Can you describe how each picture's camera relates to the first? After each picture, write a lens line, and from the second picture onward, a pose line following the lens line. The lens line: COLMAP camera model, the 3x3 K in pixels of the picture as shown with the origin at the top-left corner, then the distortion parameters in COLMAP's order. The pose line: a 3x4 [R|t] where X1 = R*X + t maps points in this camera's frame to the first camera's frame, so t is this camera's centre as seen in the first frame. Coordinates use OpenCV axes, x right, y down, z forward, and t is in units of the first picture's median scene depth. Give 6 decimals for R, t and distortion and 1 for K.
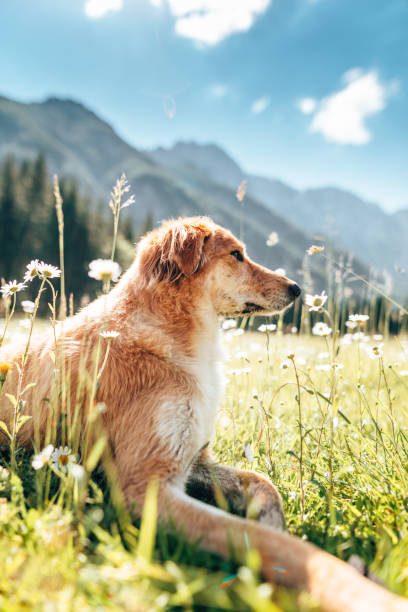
lens RADIAL K [[459.9, 0, 206.2], [0, 459.9, 301.4], [0, 0, 1]] dist [0.058586, -0.030992]
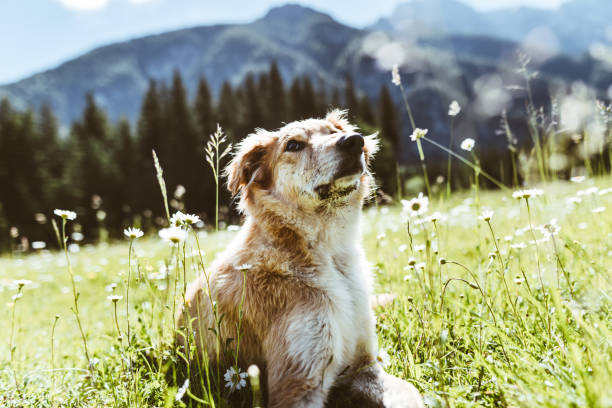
lens RADIAL K [[459.9, 0, 294.2], [0, 459.9, 192.6], [0, 0, 1]] dist [0.058586, -0.030992]
pose [[0.910052, -0.208099, -0.358468, 0.322898], [0.217437, 0.975966, -0.014557, -0.052697], [0.352882, -0.064697, 0.933428, 0.027694]]
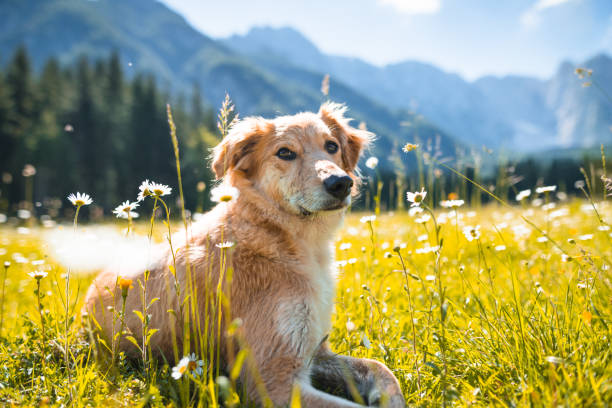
lens RADIAL K [[459.9, 0, 305.2], [0, 459.9, 203.6], [0, 0, 1]] dist [0.058586, -0.030992]
pose [[0.995564, -0.092592, 0.016680, -0.032006], [0.091881, 0.994996, 0.039262, -0.043827], [-0.020232, -0.037555, 0.999090, -0.051291]]
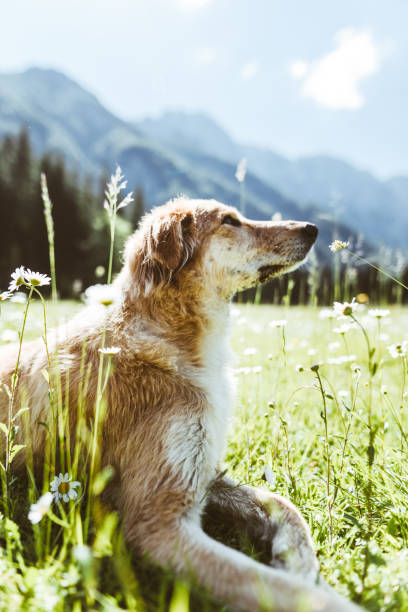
lens RADIAL K [[459.9, 0, 203.1], [0, 459.9, 304.1], [0, 0, 1]] dist [0.058586, -0.030992]
pose [[0.999550, -0.029143, 0.007159, -0.031740], [0.028624, 0.997528, 0.064168, -0.063282], [-0.009012, -0.063934, 0.997913, 0.114709]]
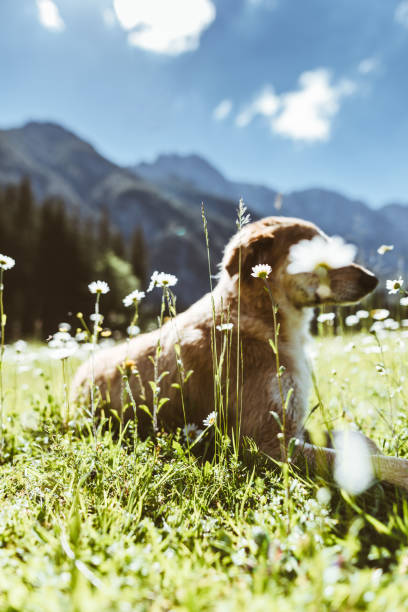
lens RADIAL K [[459.9, 0, 203.9], [0, 459.9, 306.2], [0, 0, 1]] dist [0.058586, -0.030992]
pose [[0.996189, -0.086169, 0.013486, -0.256200], [0.086299, 0.996225, -0.009390, 0.022702], [-0.012626, 0.010518, 0.999865, -0.207393]]
